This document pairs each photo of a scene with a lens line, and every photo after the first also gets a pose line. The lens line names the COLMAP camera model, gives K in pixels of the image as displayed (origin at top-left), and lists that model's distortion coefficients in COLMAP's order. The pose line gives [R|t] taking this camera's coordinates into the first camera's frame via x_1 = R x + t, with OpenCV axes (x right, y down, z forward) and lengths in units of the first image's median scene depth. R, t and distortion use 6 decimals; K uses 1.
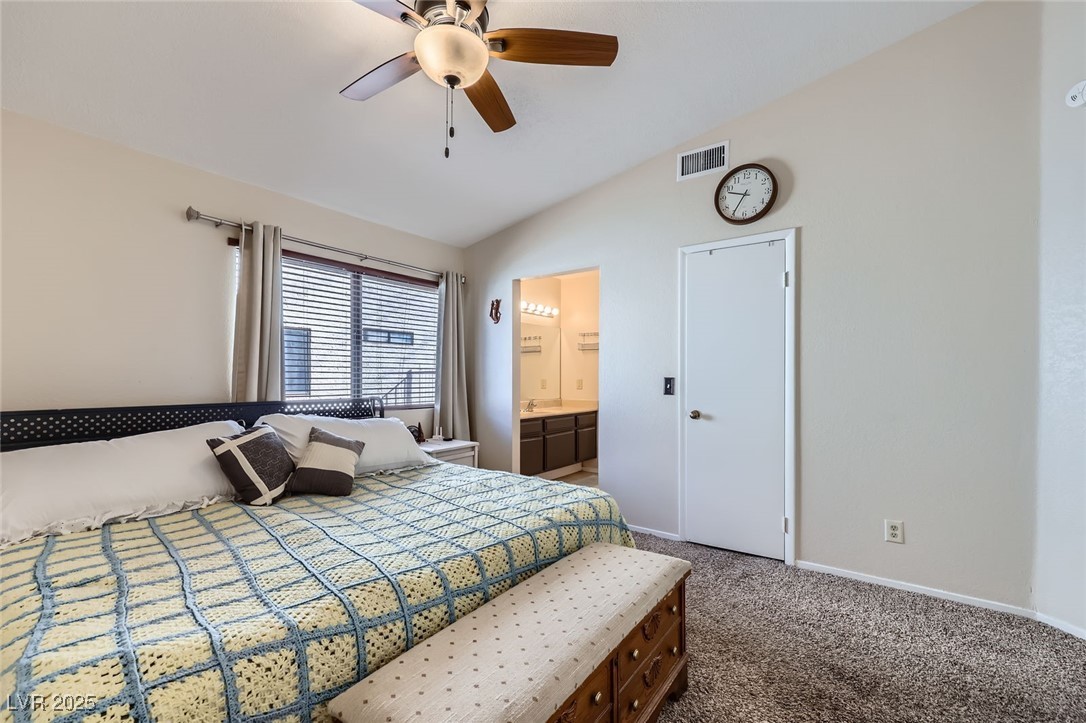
lens RADIAL K [[460.7, 0, 547.7], [0, 460.7, 374.5], [0, 0, 1]] dist [0.010563, -0.000099]
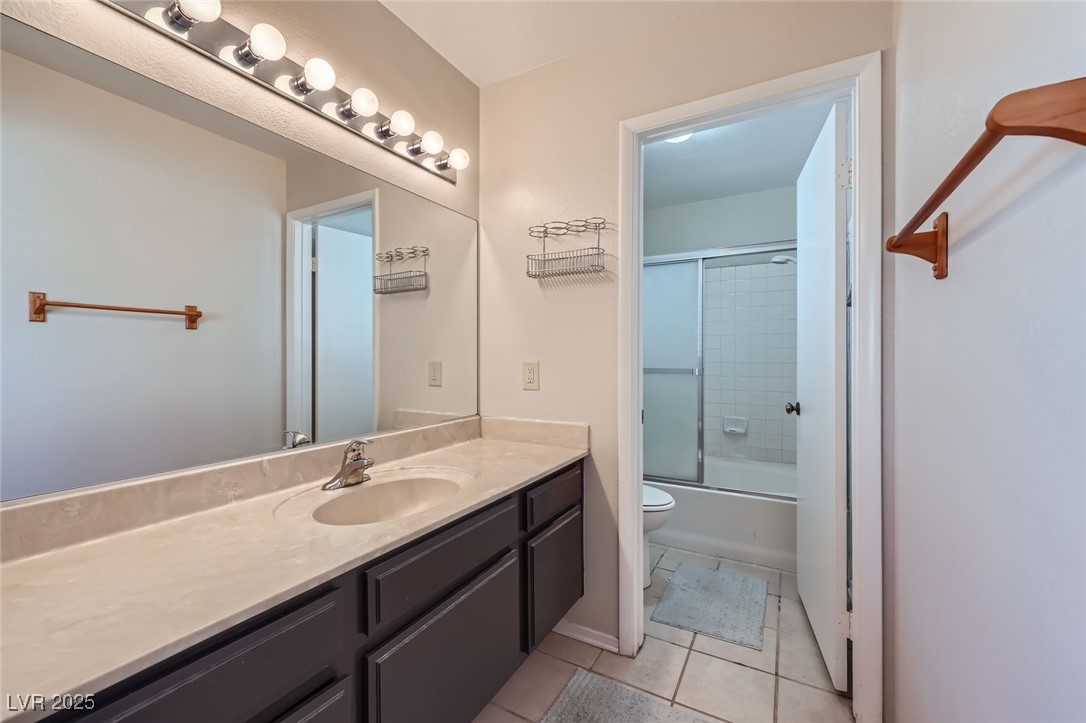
lens RADIAL K [[446.6, 0, 537.8], [0, 446.6, 360.3], [0, 0, 1]] dist [0.001676, 0.001437]
pose [[0.993859, 0.001114, 0.110649, 0.064515], [-0.001982, 0.999968, 0.007734, 0.010752], [-0.110636, -0.007906, 0.993830, 1.173497]]
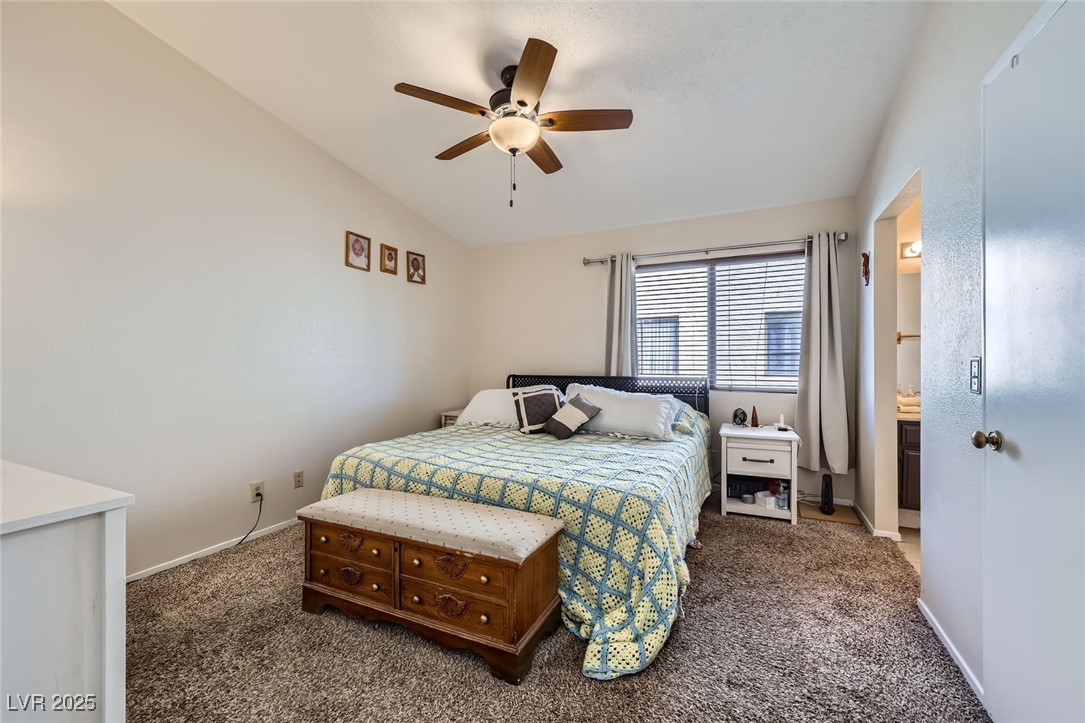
lens RADIAL K [[446.1, 0, 548.7], [0, 446.1, 357.9], [0, 0, 1]] dist [0.001676, 0.001437]
pose [[0.180474, -0.006130, -0.983561, 0.654411], [0.008597, 0.999952, -0.004655, 0.005176], [0.983542, -0.007616, 0.180518, 0.484253]]
